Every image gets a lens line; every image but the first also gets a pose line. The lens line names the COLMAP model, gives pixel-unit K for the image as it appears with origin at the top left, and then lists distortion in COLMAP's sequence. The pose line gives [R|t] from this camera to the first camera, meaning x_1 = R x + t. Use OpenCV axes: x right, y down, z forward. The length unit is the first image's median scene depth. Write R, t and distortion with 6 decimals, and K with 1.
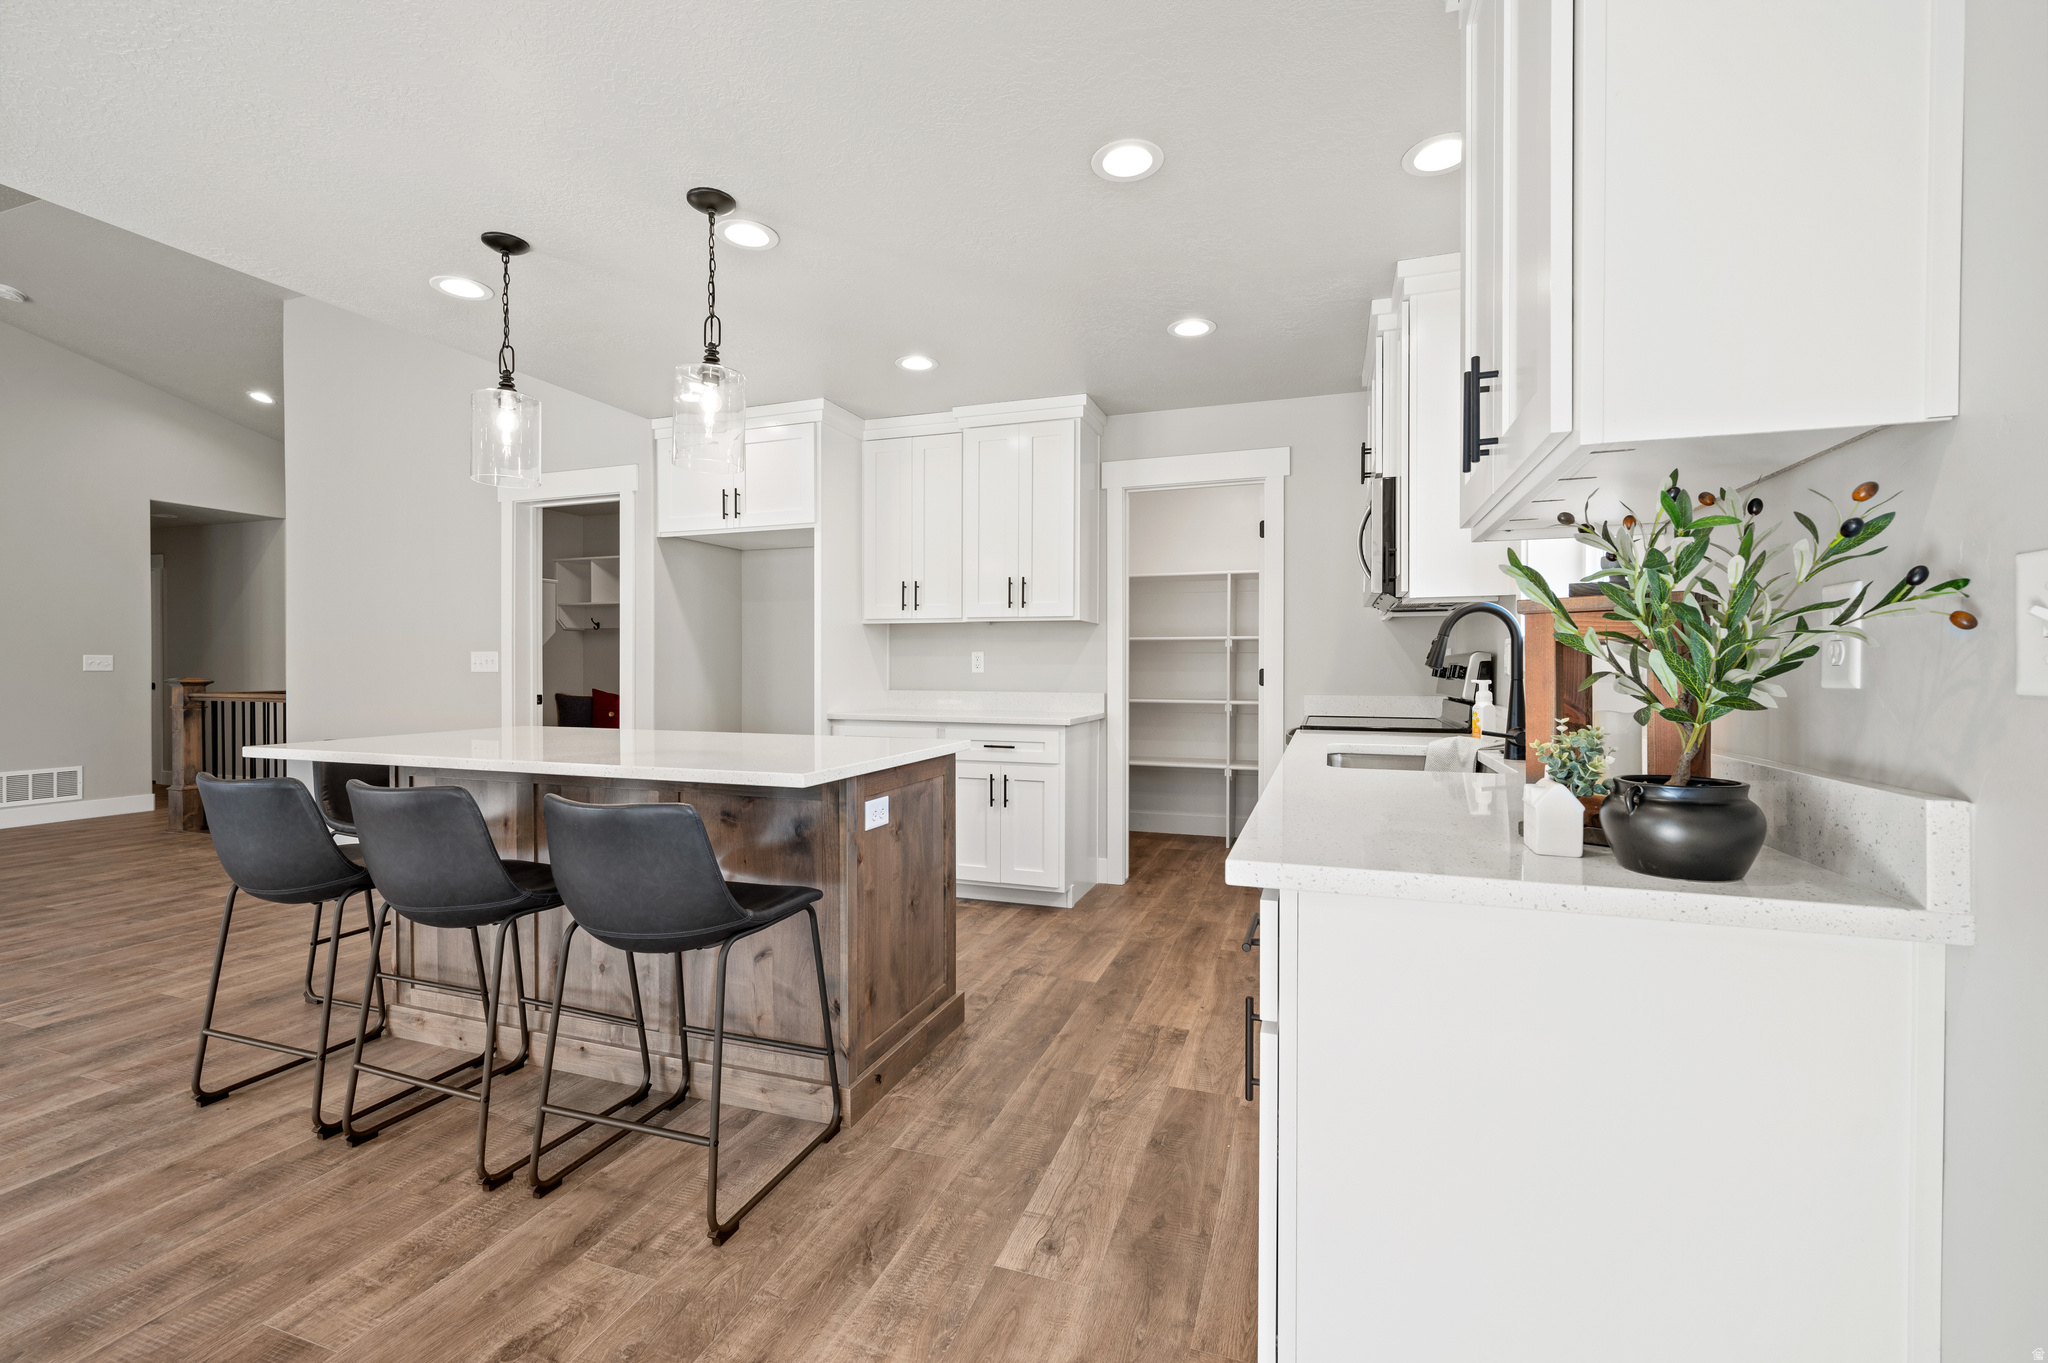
lens RADIAL K [[877.8, 0, 1038.2], [0, 877.8, 678.1], [0, 0, 1]] dist [-0.001854, 0.001046]
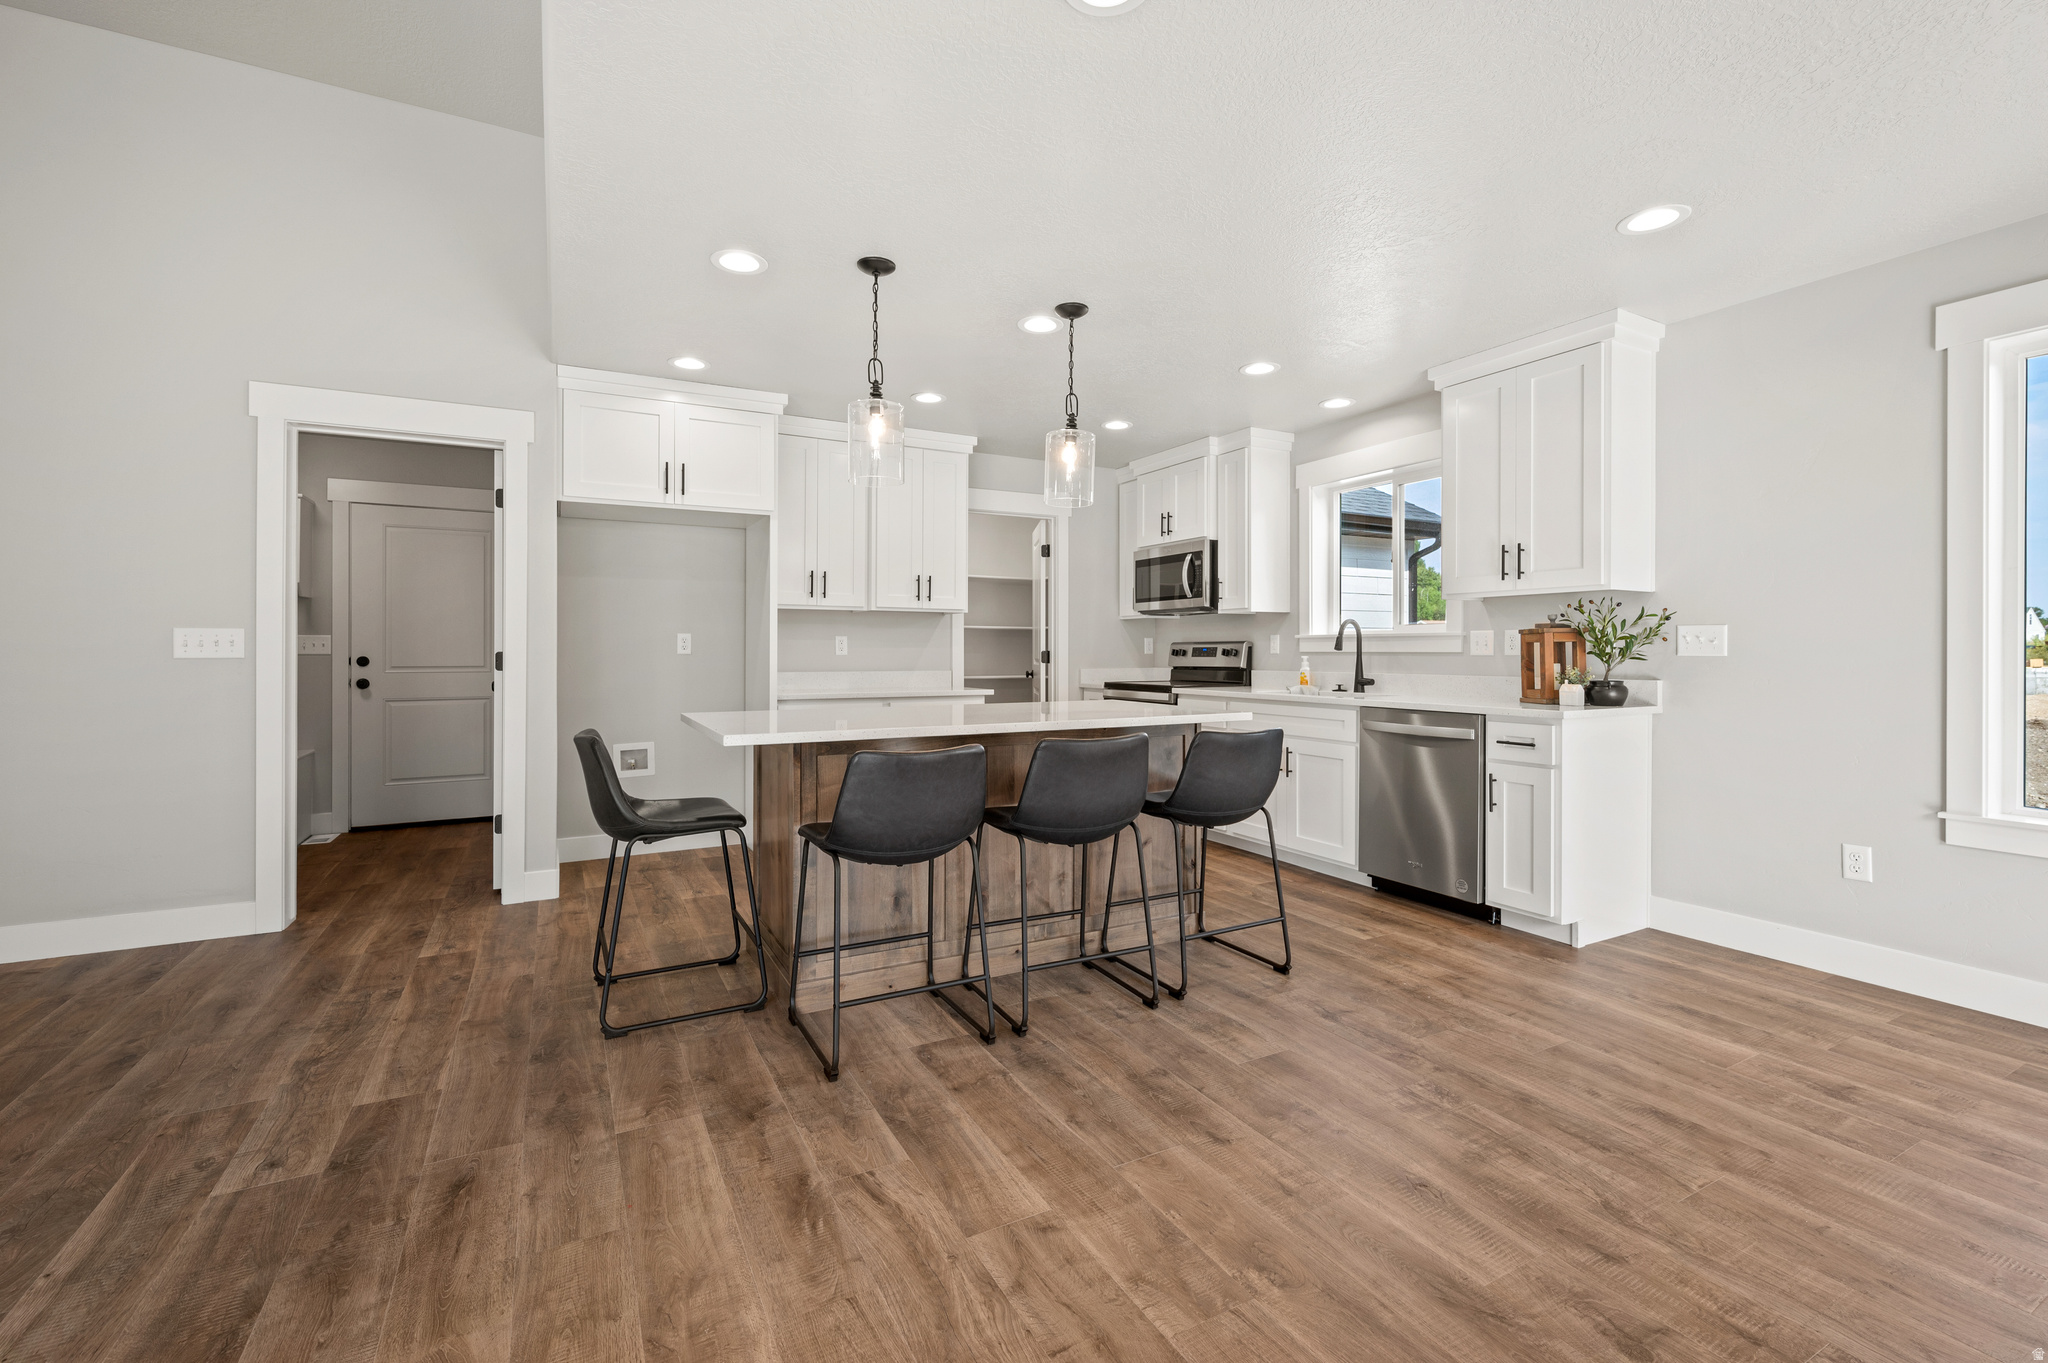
lens RADIAL K [[877.8, 0, 1028.8], [0, 877.8, 664.1], [0, 0, 1]] dist [-0.001854, 0.001046]
pose [[0.675361, -0.014735, 0.737340, -1.148580], [0.010421, 0.999891, 0.010437, -0.004808], [-0.737414, 0.000635, 0.675441, 0.102459]]
